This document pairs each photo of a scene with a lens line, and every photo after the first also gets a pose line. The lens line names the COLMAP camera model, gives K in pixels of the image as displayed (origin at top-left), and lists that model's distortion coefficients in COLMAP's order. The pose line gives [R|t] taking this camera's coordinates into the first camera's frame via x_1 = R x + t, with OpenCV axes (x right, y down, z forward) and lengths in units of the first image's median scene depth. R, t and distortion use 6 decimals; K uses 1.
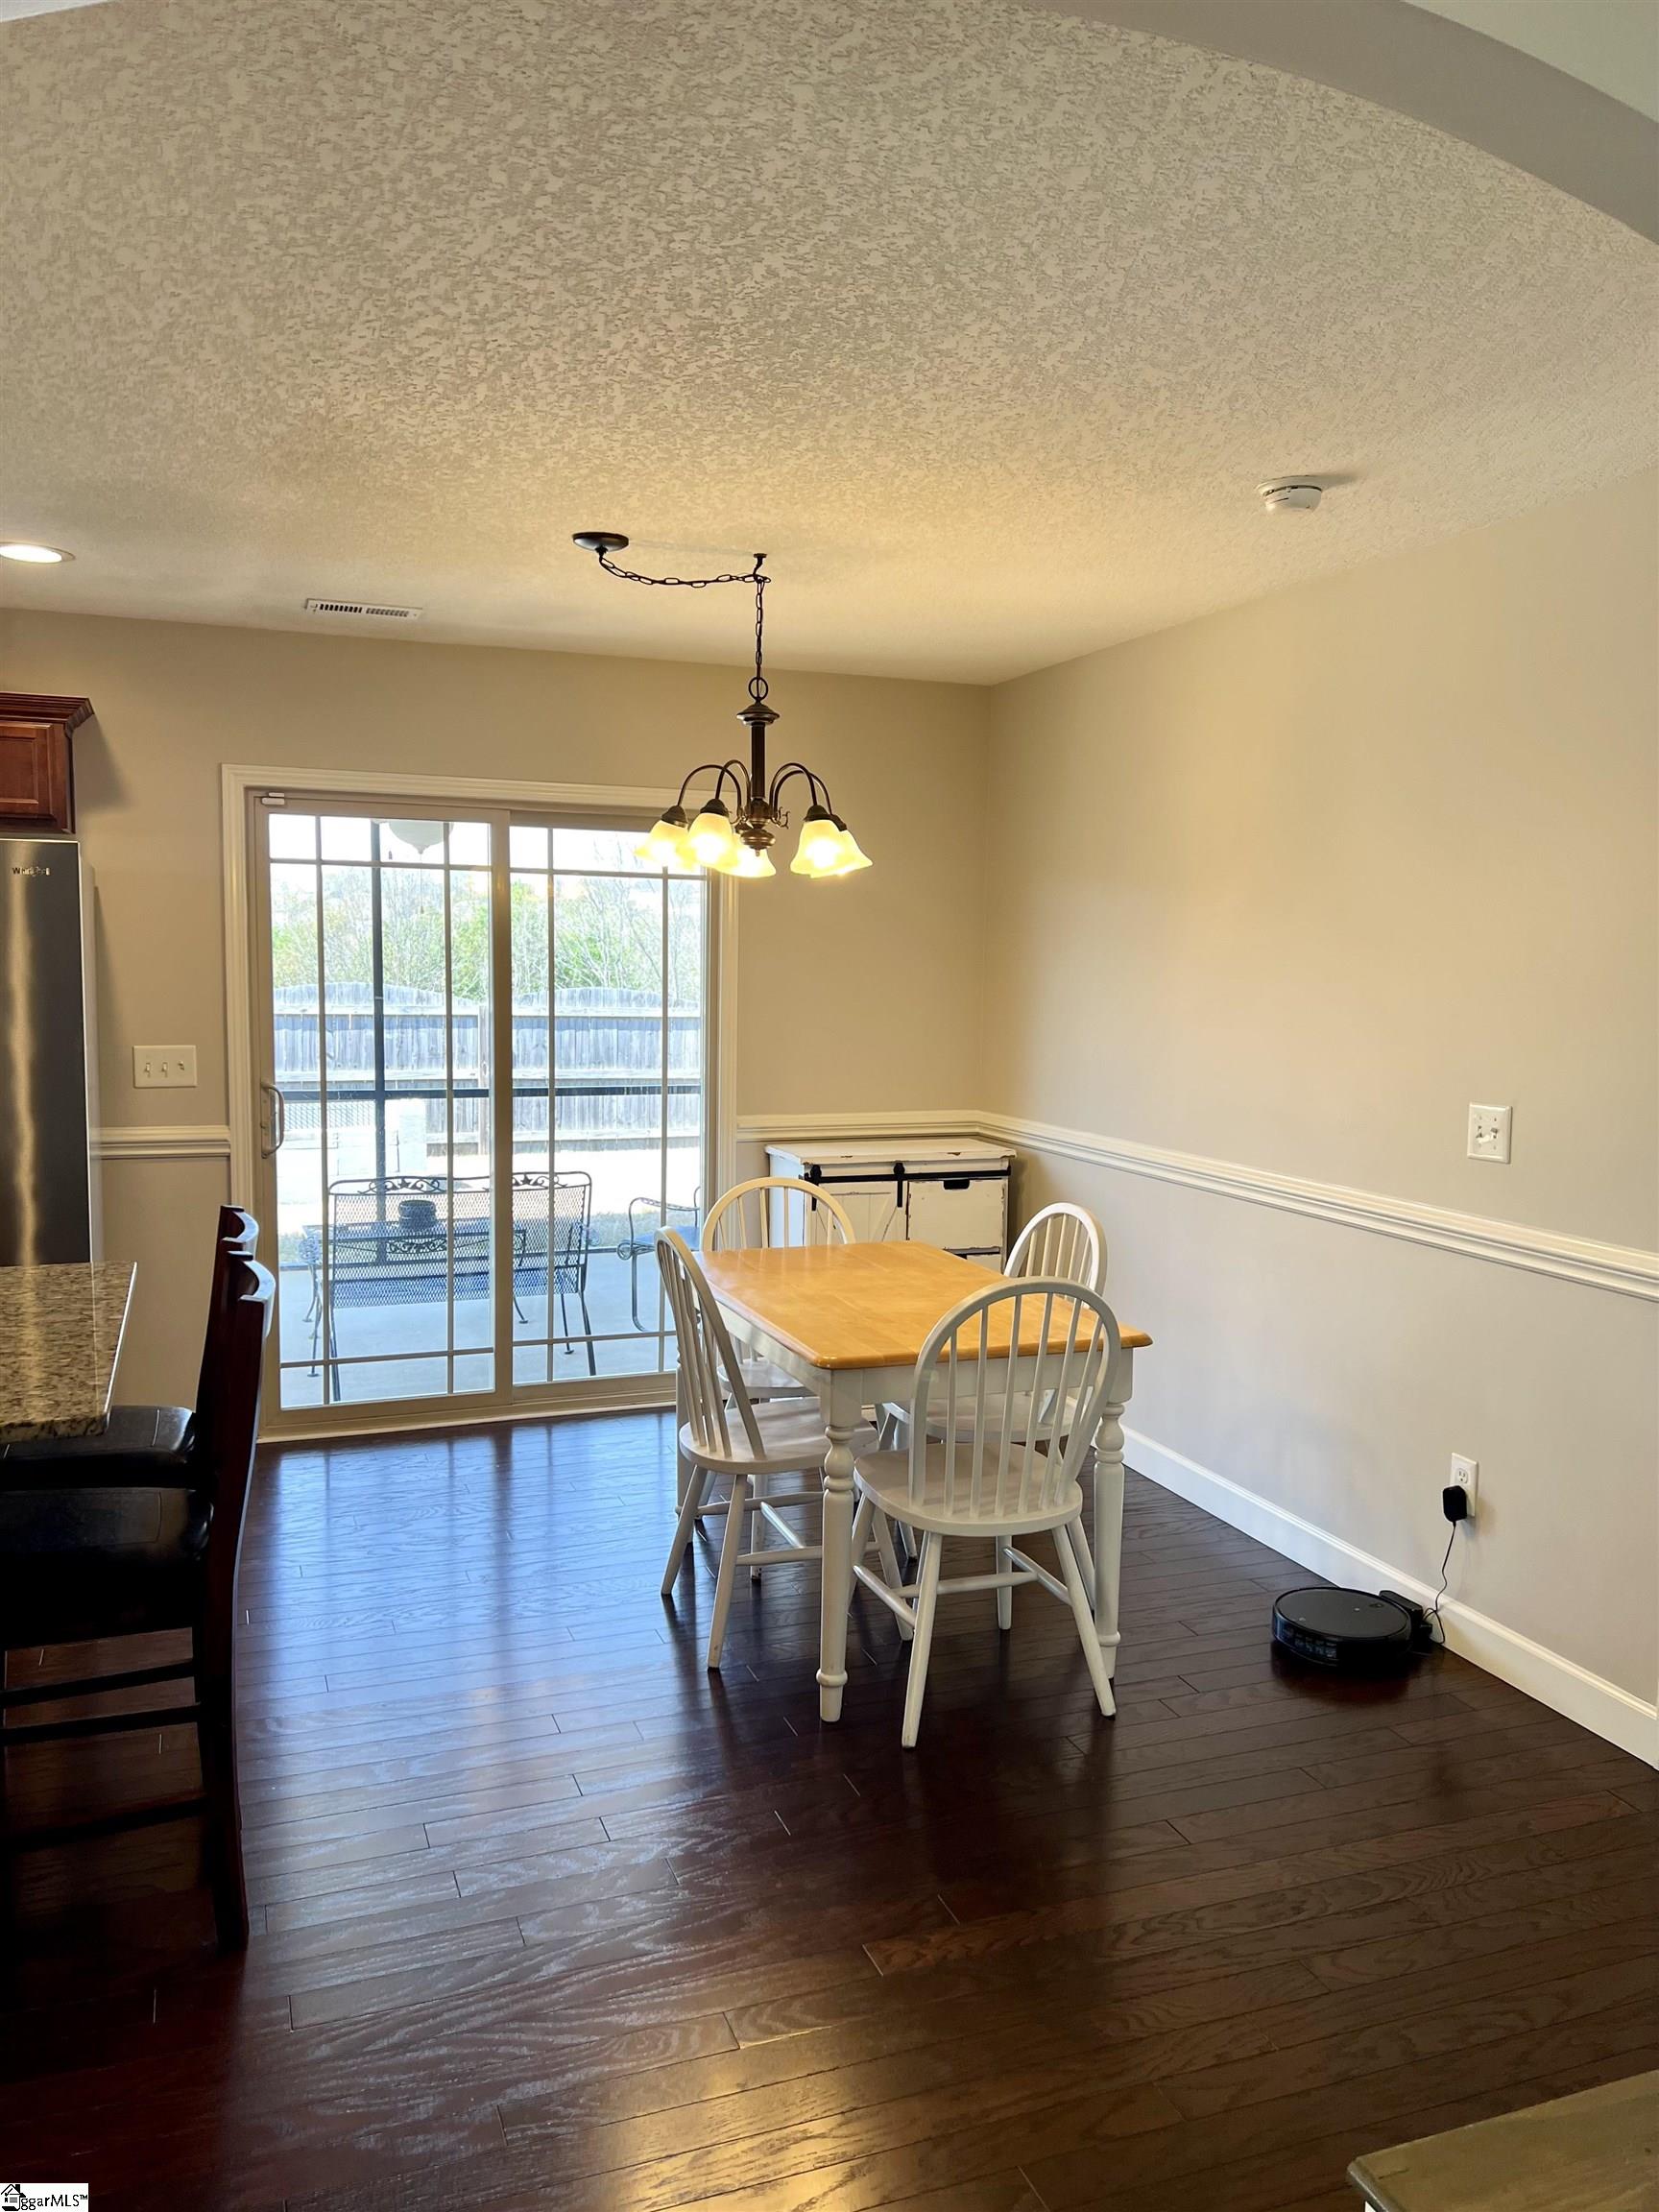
lens RADIAL K [[1656.8, 0, 840.7], [0, 1656.8, 1112.1], [0, 0, 1]] dist [0.050896, -0.056903]
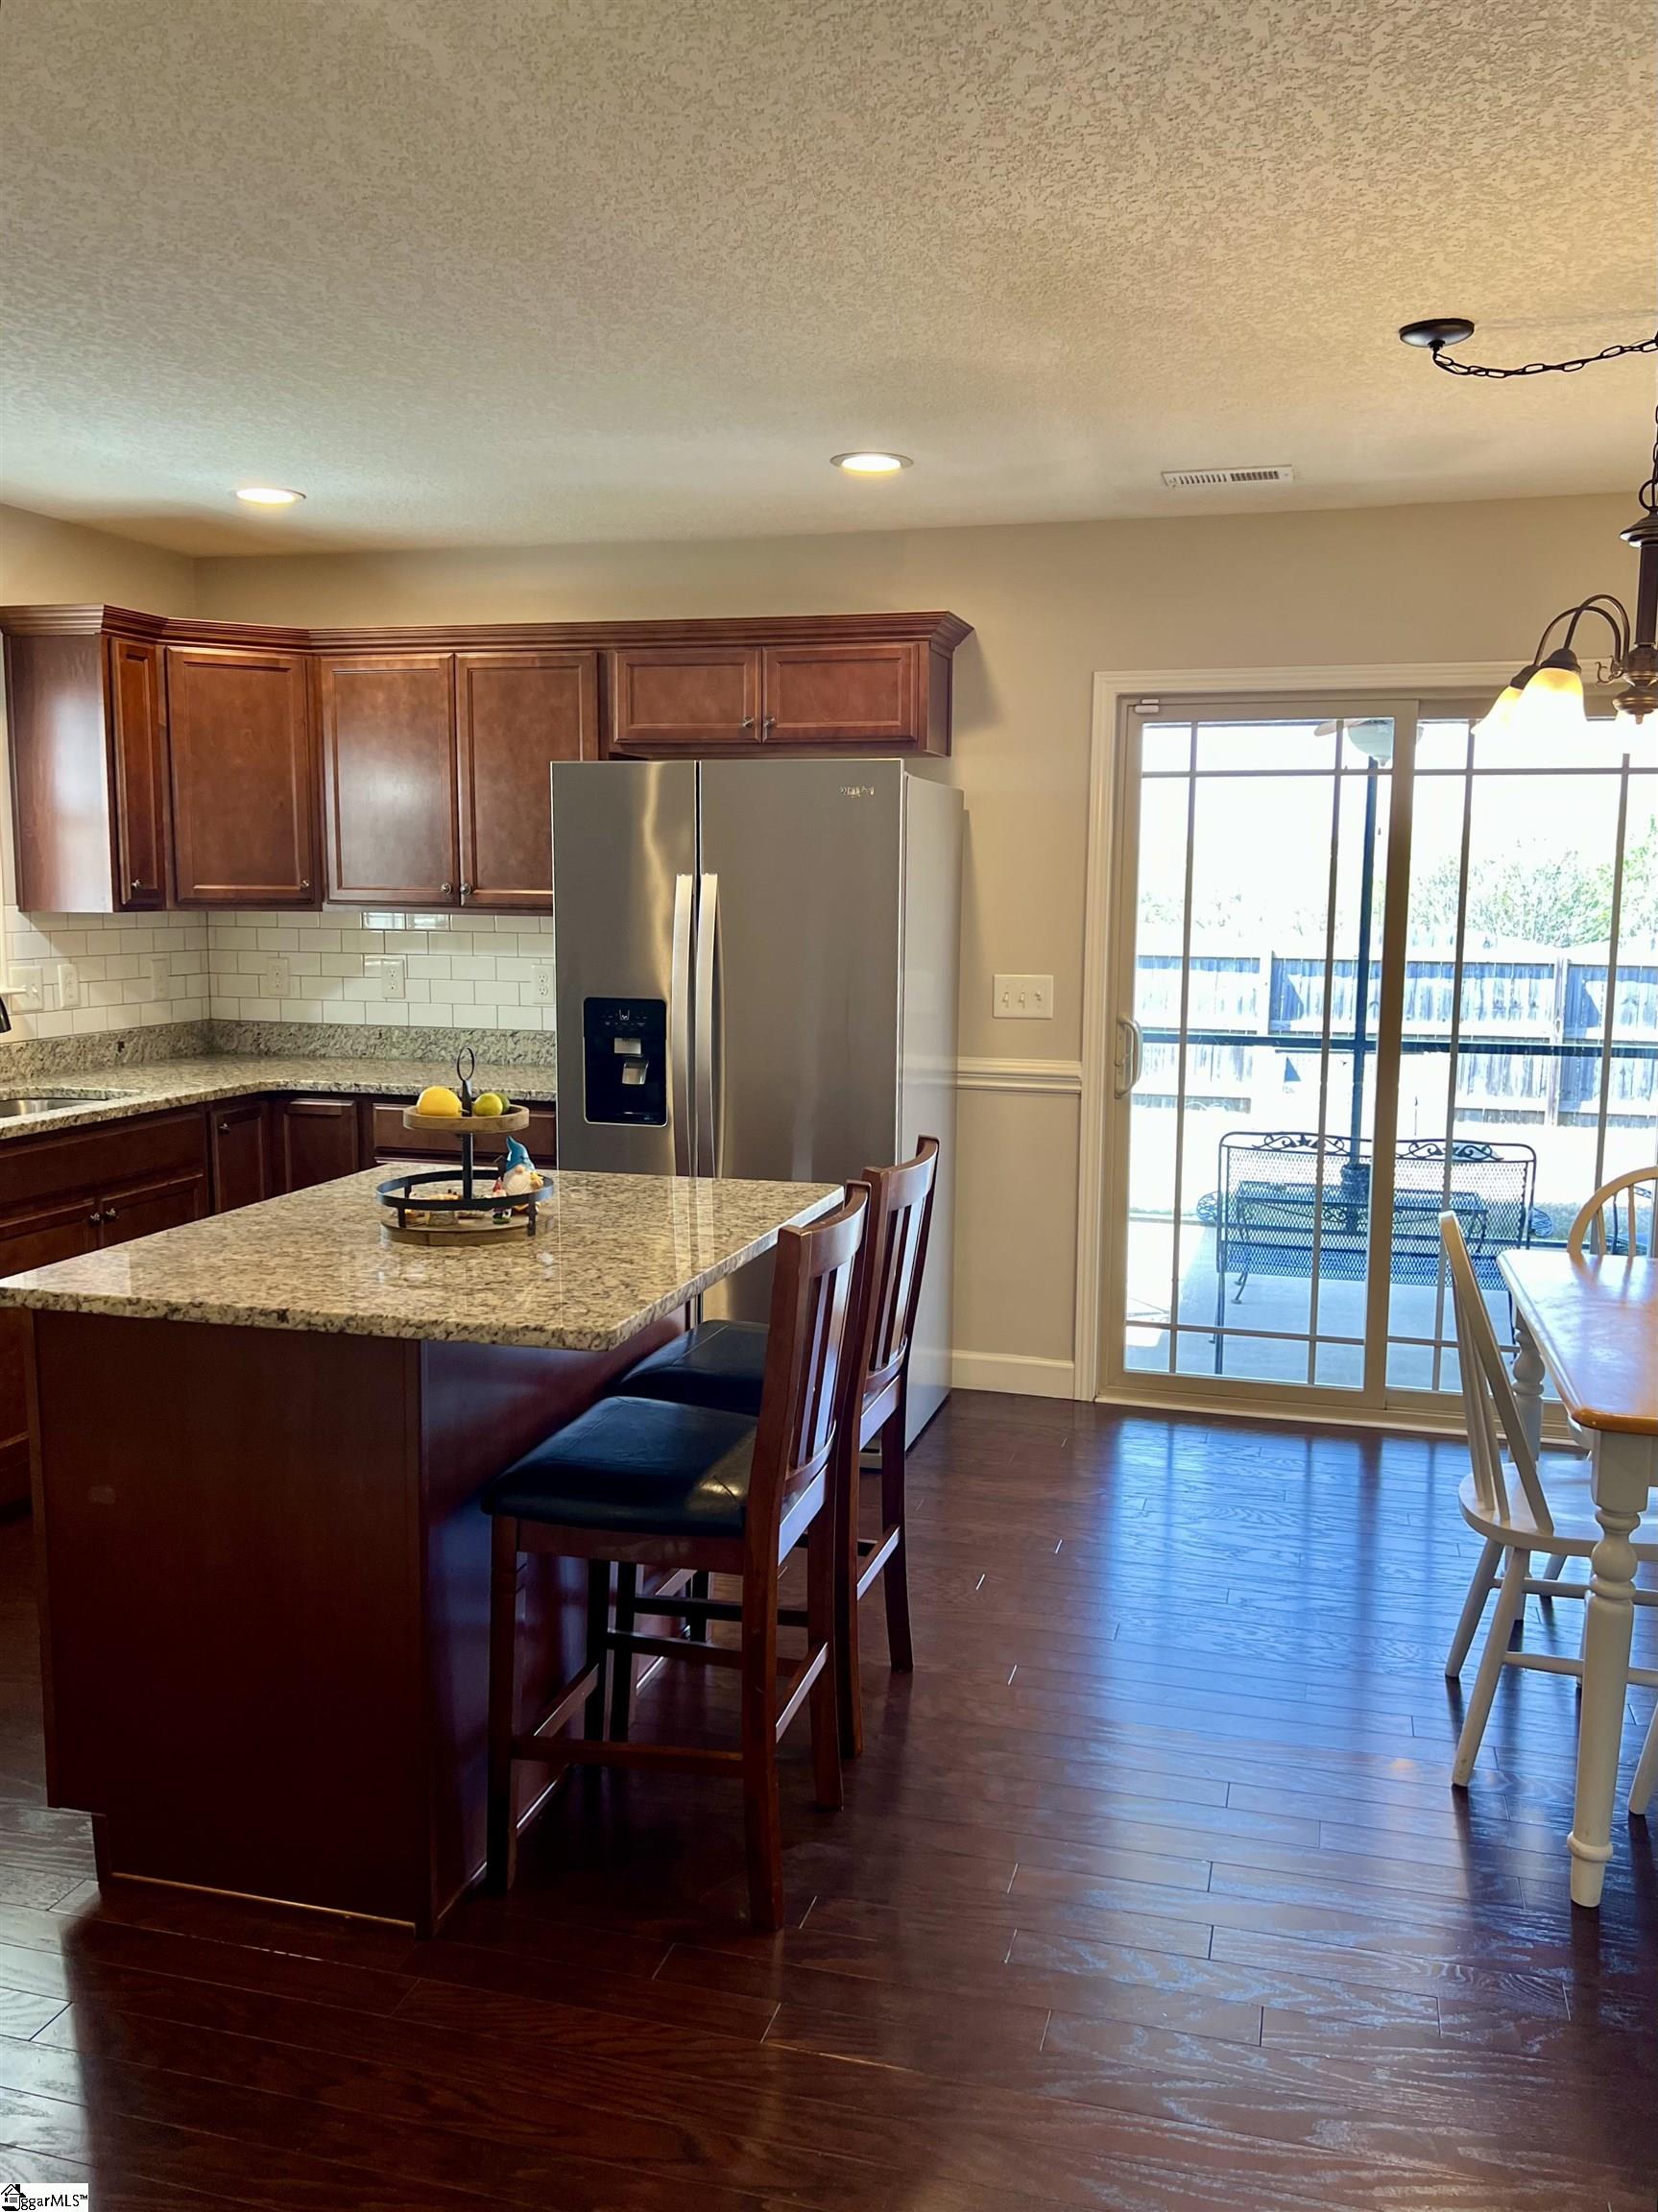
lens RADIAL K [[1767.3, 0, 829.0], [0, 1767.3, 1106.0], [0, 0, 1]] dist [0.045712, -0.059830]
pose [[0.803950, 0.065269, -0.591104, 0.113516], [-0.054045, 0.997865, 0.036677, 0.004462], [0.592236, 0.002460, 0.805761, 0.120542]]
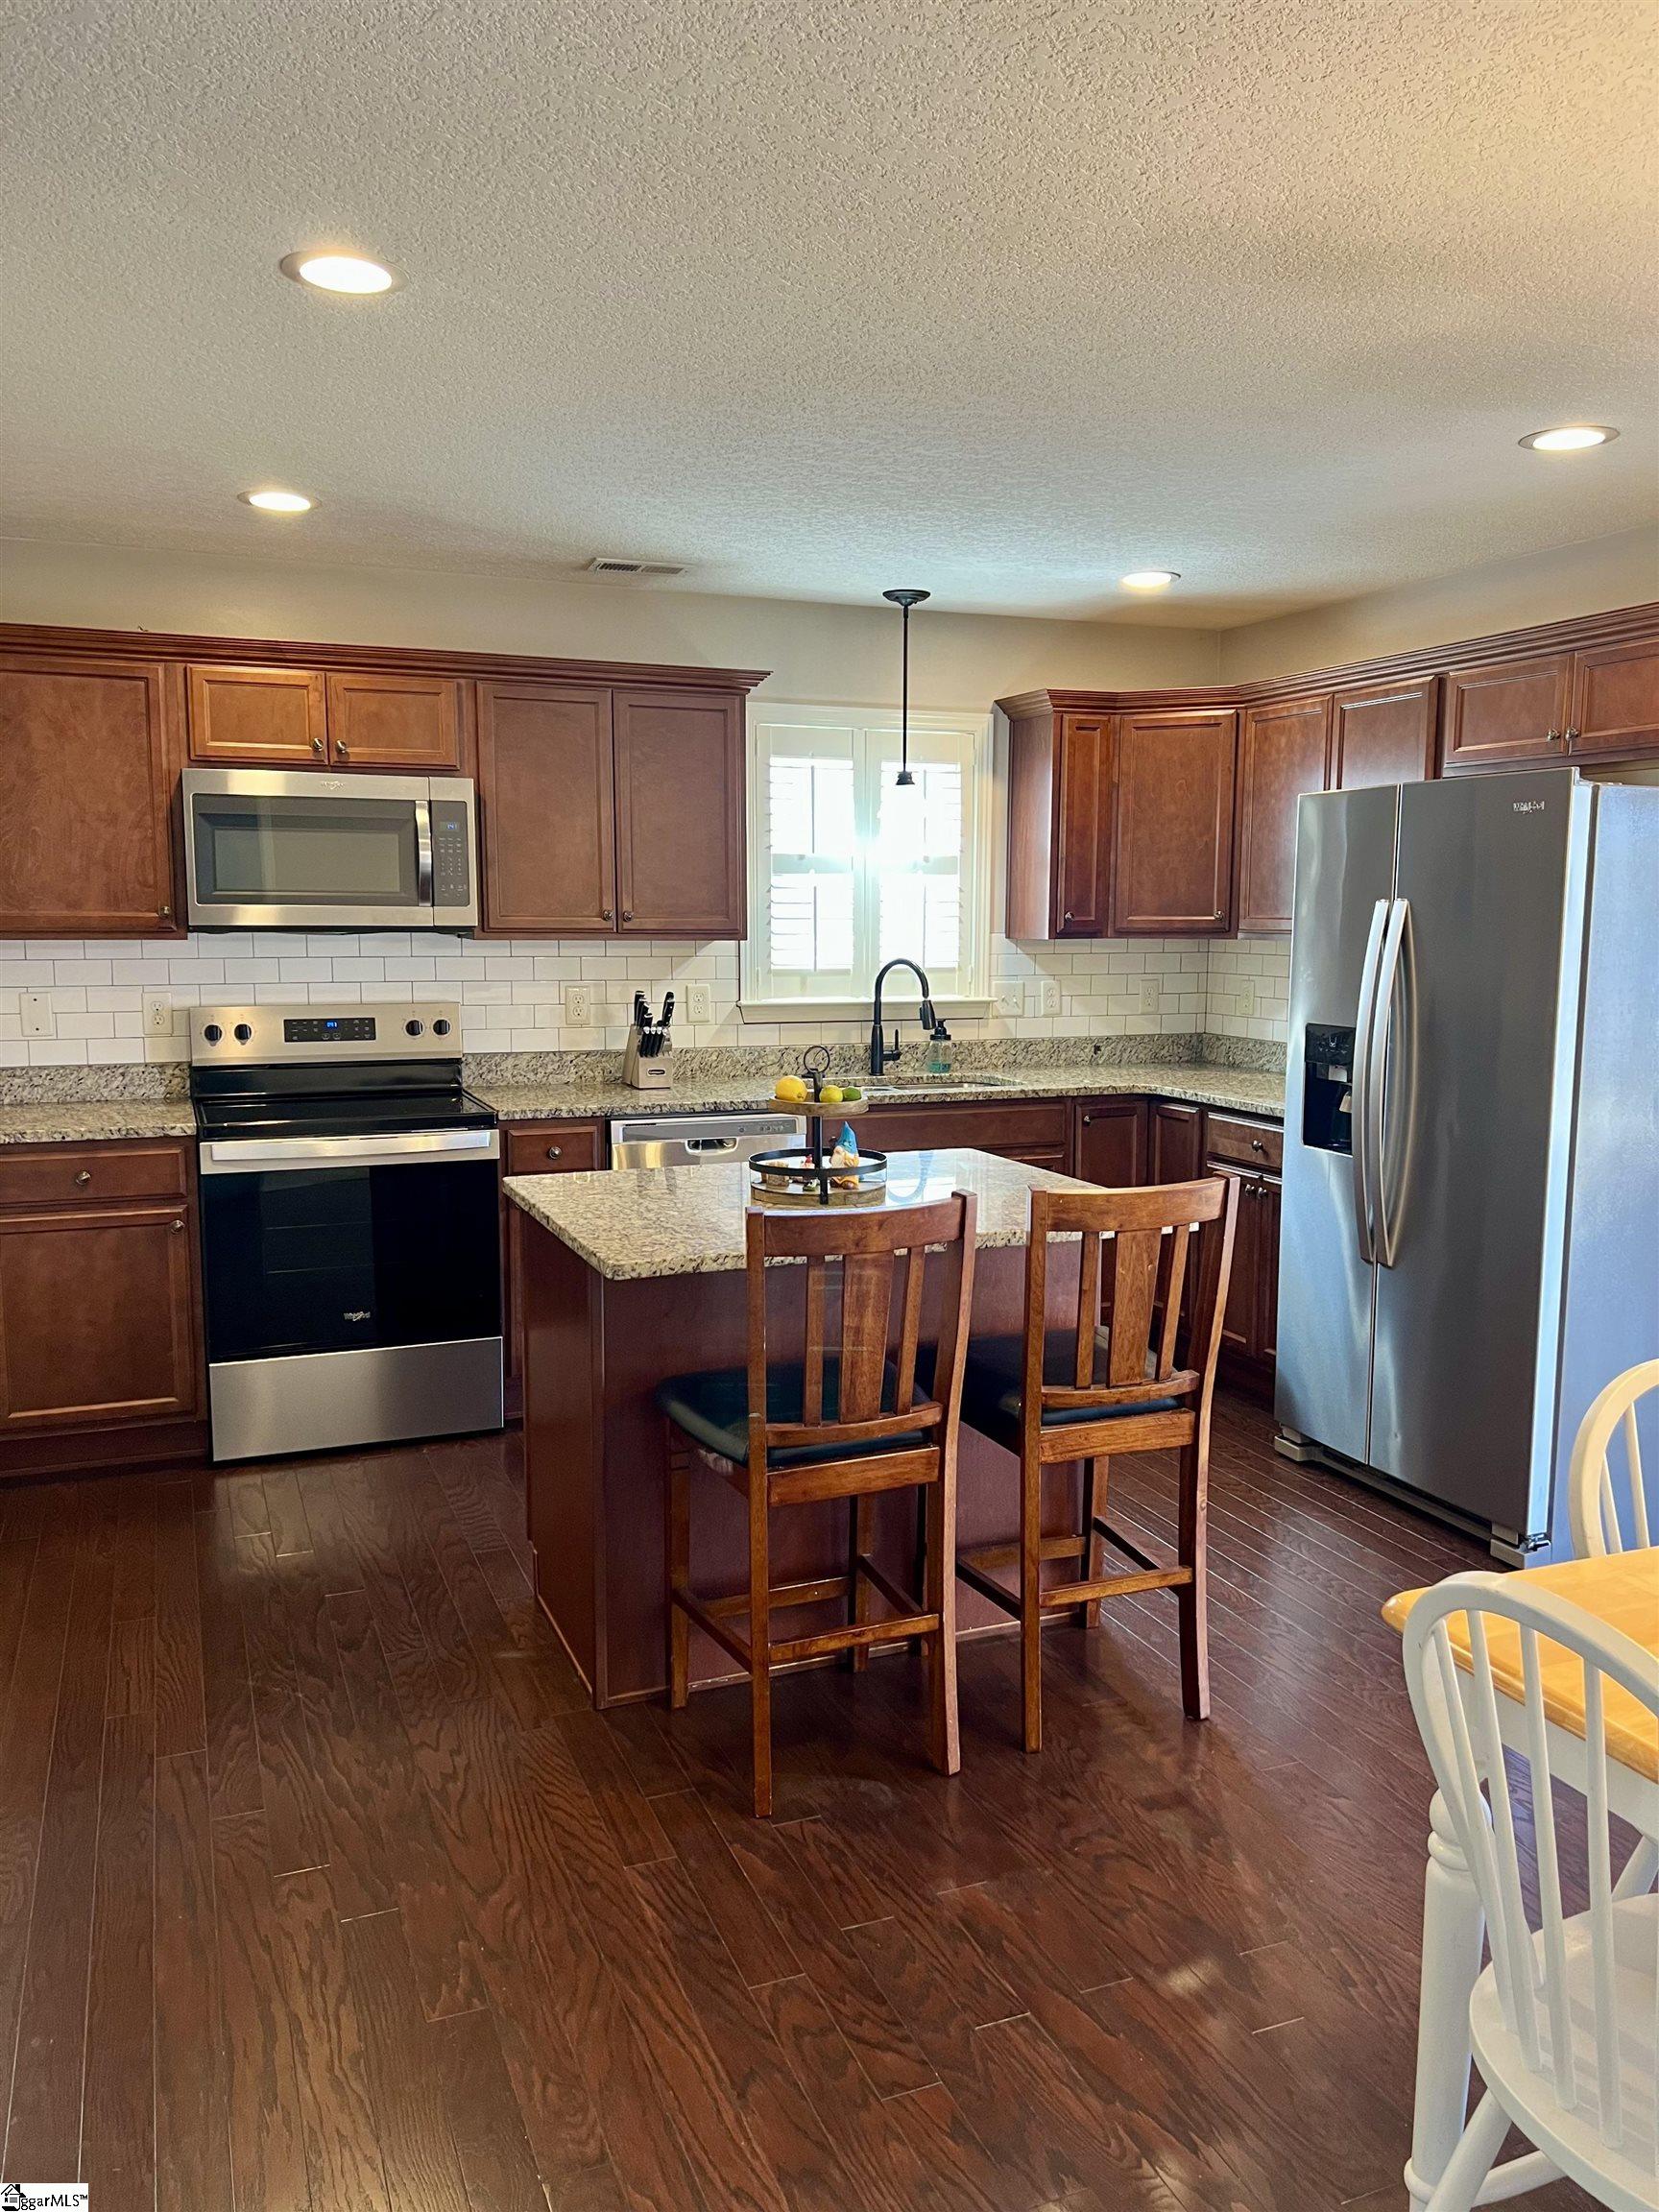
lens RADIAL K [[1656.8, 0, 840.7], [0, 1656.8, 1112.1], [0, 0, 1]] dist [0.050896, -0.056903]
pose [[0.031214, 0.105709, -0.993907, 0.345575], [-0.099953, 0.989737, 0.102126, -0.030045], [0.994502, 0.096156, 0.041460, 0.512828]]
